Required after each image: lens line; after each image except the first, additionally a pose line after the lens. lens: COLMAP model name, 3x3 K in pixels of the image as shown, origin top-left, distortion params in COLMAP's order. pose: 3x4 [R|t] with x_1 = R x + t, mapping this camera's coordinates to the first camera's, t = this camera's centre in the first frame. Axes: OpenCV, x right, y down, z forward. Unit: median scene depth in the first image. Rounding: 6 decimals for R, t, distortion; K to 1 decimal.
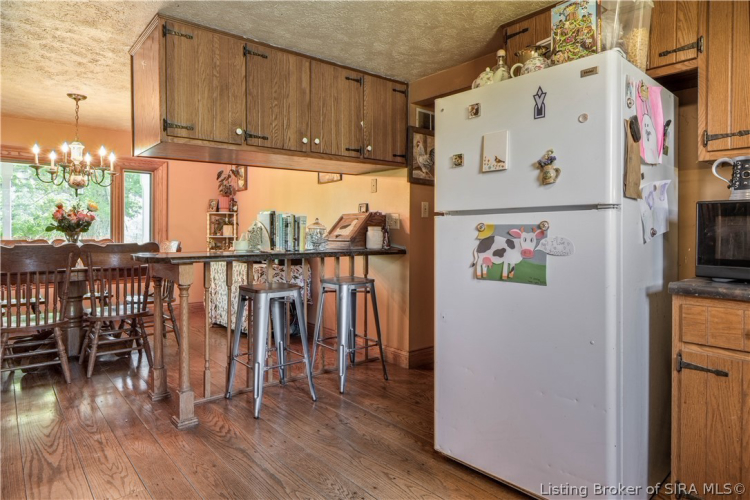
lens RADIAL K [[458.8, 0, 389.7], [0, 458.8, 234.5], [0, 0, 1]] dist [-0.002454, -0.001695]
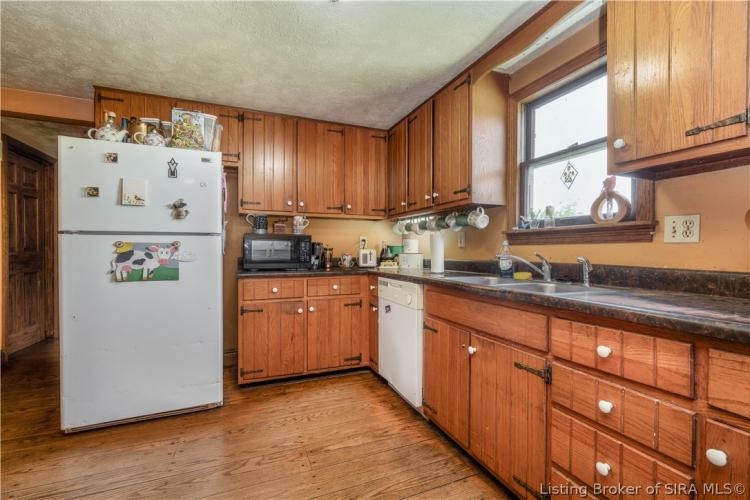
lens RADIAL K [[332.2, 0, 380.5], [0, 332.2, 250.8], [0, 0, 1]] dist [0.001406, -0.000095]
pose [[0.314467, -0.005923, 0.949250, -0.534667], [0.003220, 0.999981, 0.005173, 0.001661], [-0.949263, 0.001430, 0.314480, -0.063350]]
